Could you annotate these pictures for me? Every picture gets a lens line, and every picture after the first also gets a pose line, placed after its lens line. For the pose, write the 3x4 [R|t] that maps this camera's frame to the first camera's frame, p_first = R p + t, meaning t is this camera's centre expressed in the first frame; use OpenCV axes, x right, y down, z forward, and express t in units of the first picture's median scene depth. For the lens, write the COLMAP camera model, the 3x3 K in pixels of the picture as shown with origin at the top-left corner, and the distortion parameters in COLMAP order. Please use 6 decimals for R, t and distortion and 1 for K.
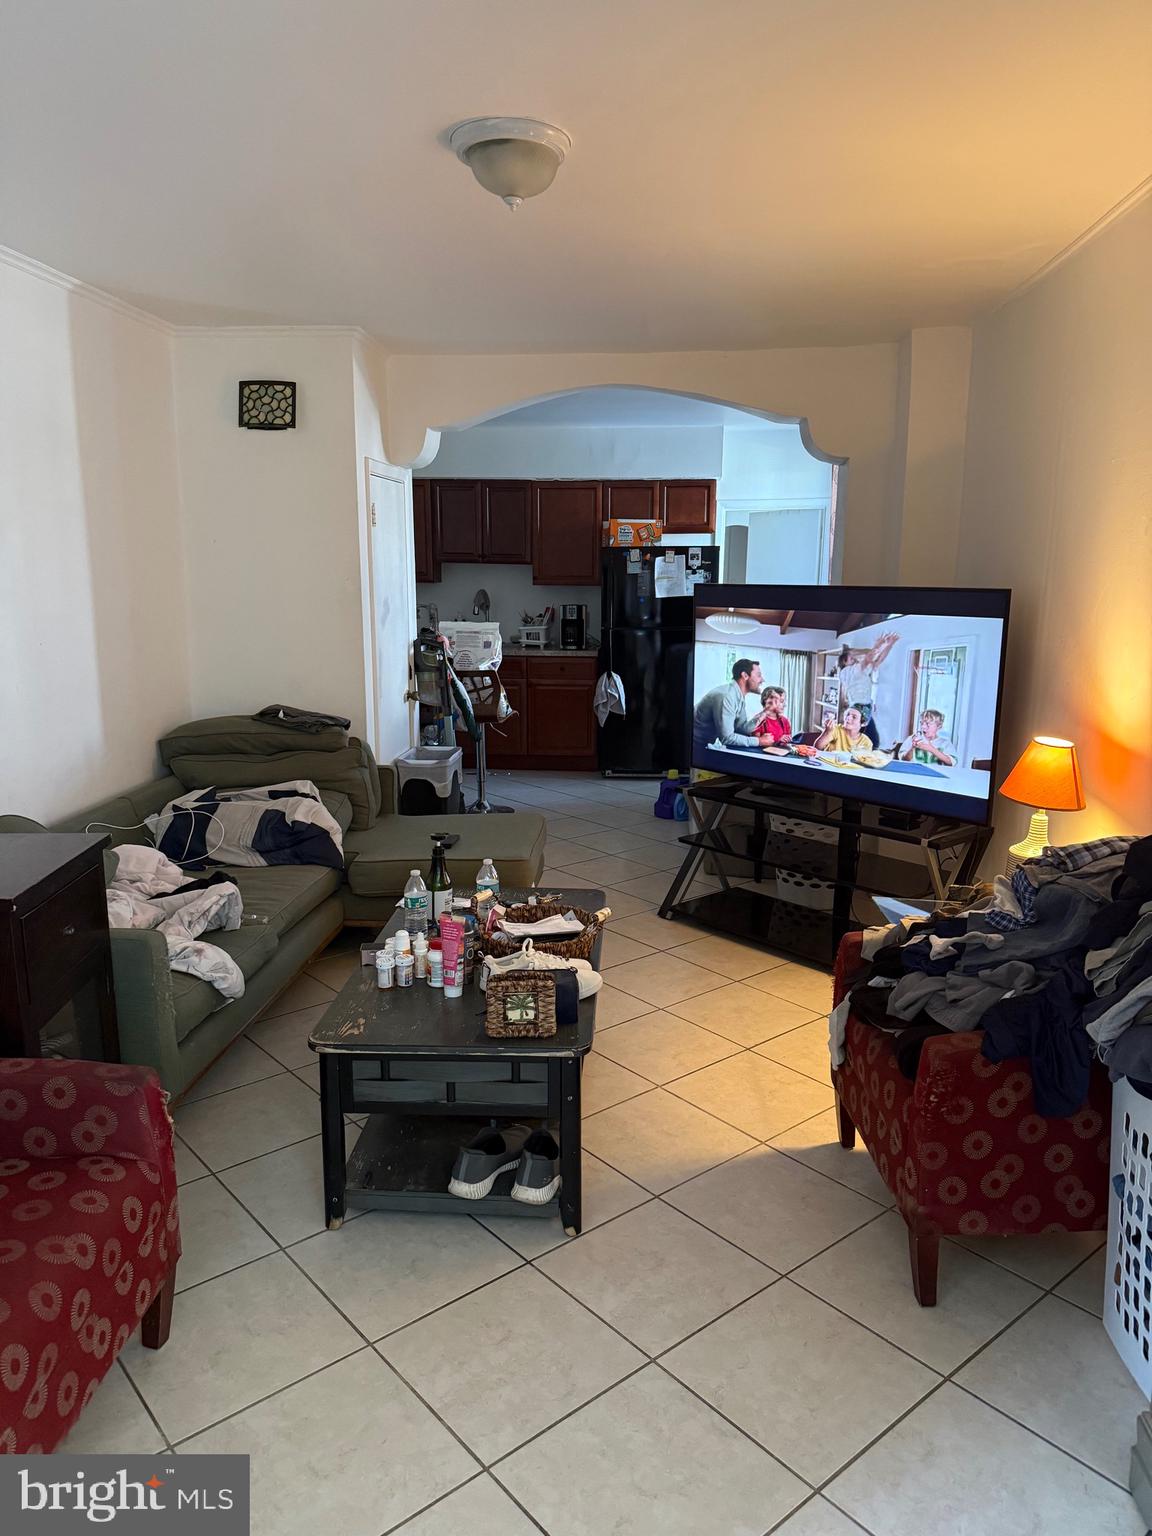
lens RADIAL K [[1101.6, 0, 576.0], [0, 1101.6, 768.0], [0, 0, 1]] dist [0.033934, -0.040068]
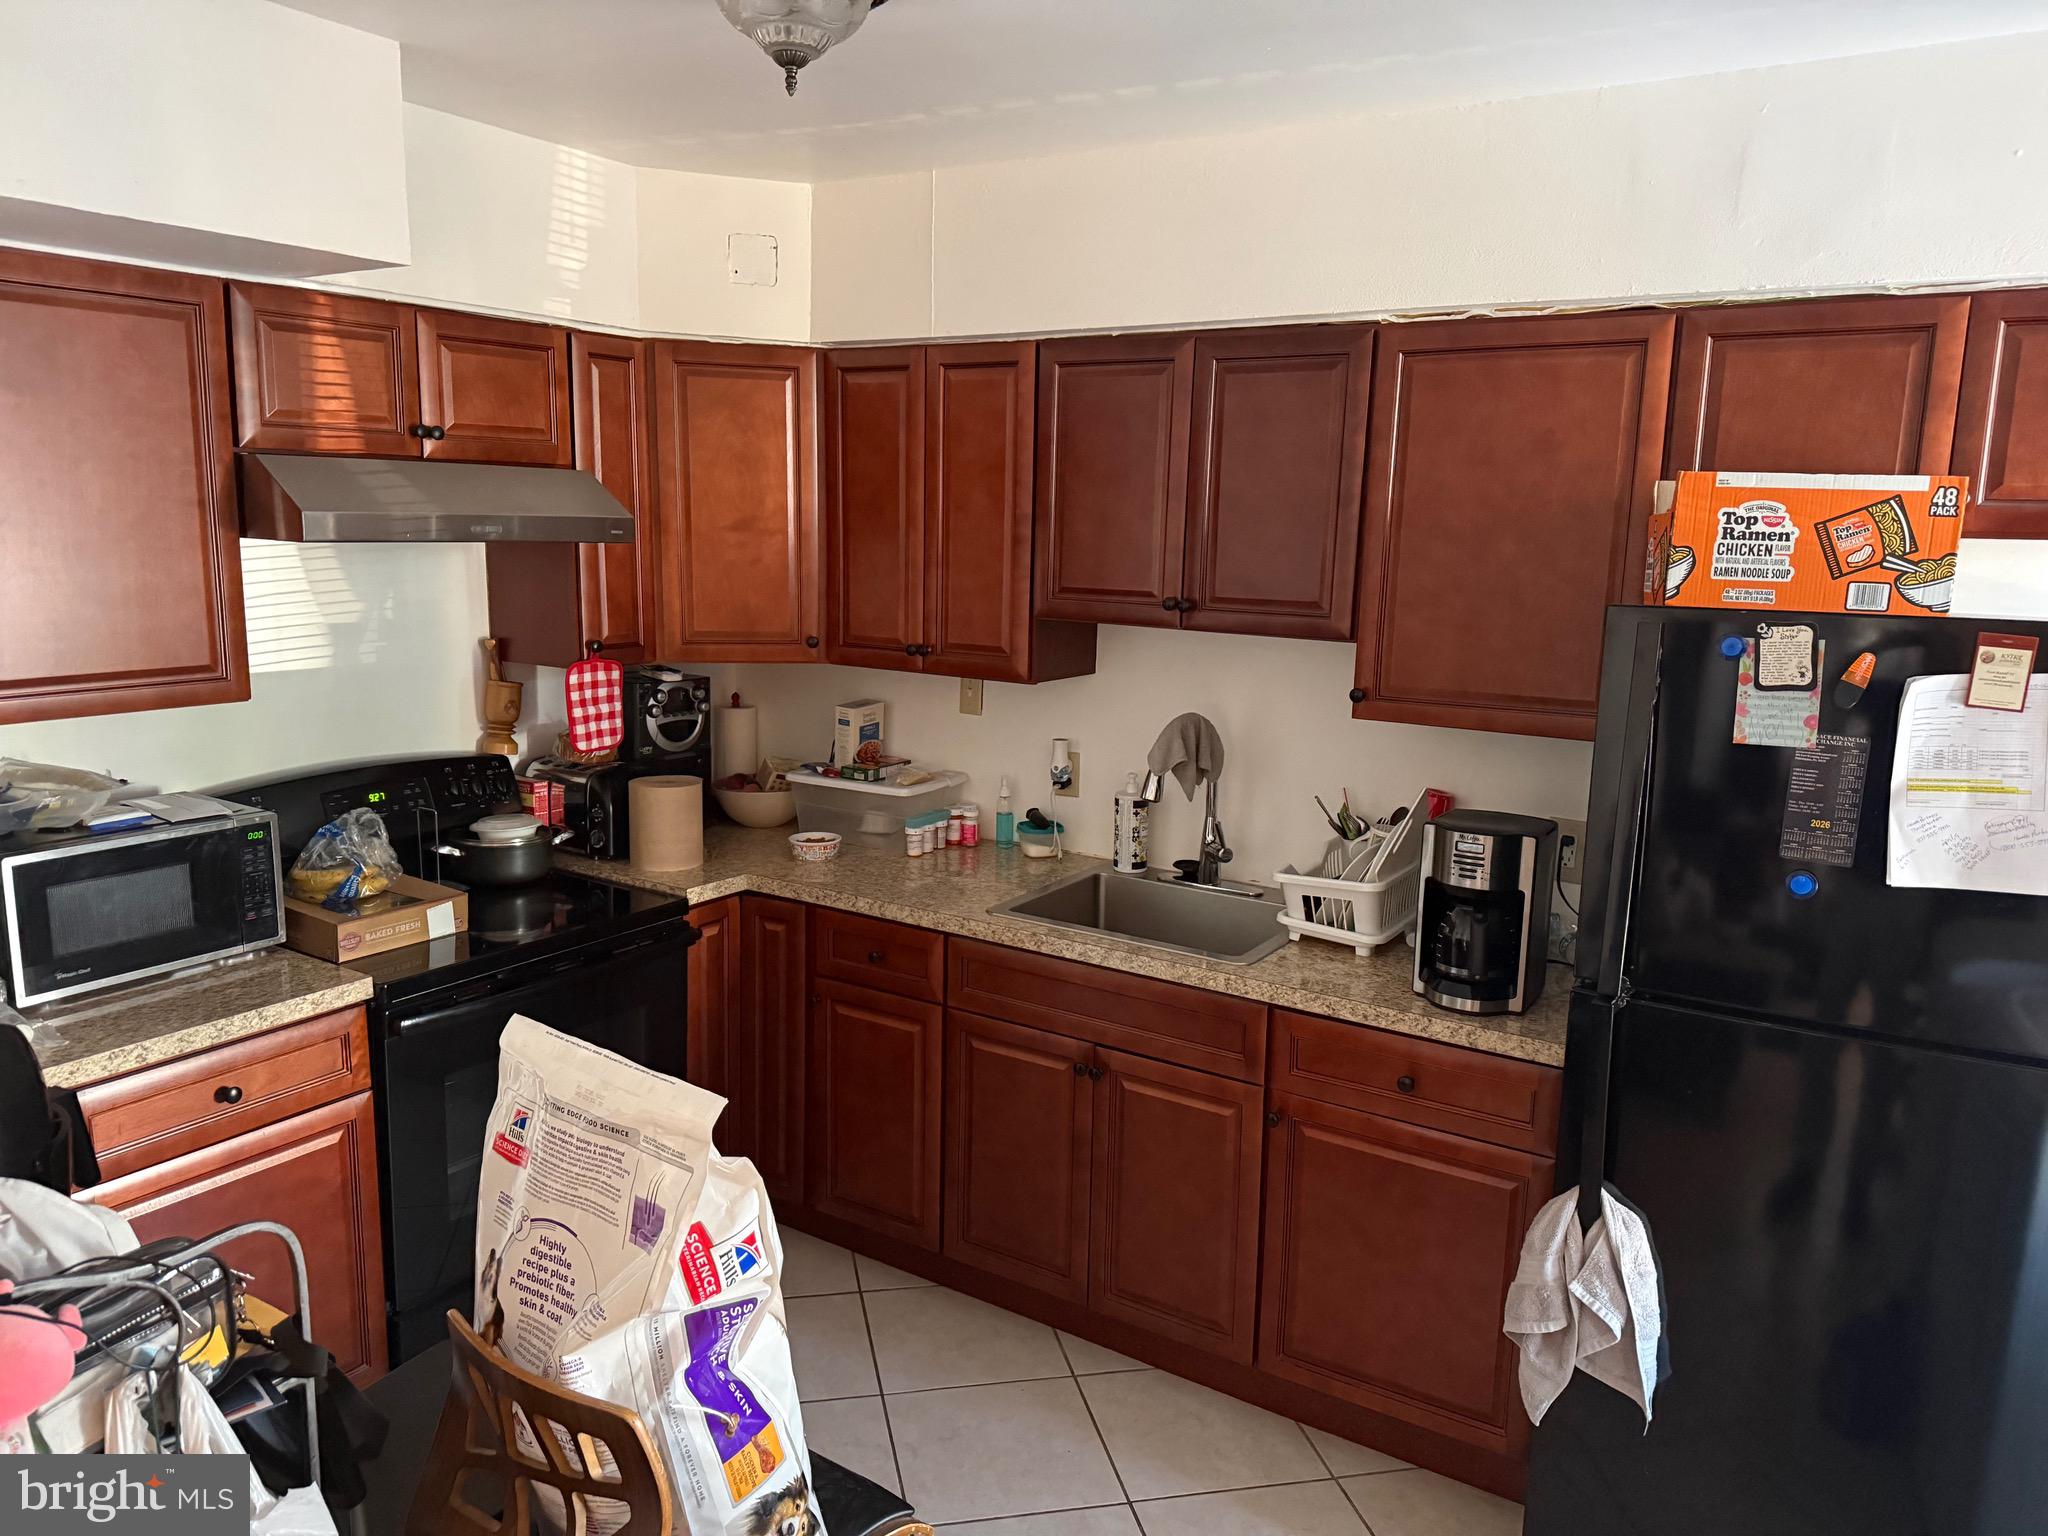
lens RADIAL K [[1468.8, 0, 955.7], [0, 1468.8, 756.0], [0, 0, 1]] dist [0.033934, -0.040068]
pose [[0.872386, 0.094094, -0.479676, 0.051312], [-0.106870, 0.994273, 0.000675, -0.156011], [0.476993, 0.050674, 0.877445, 0.683954]]
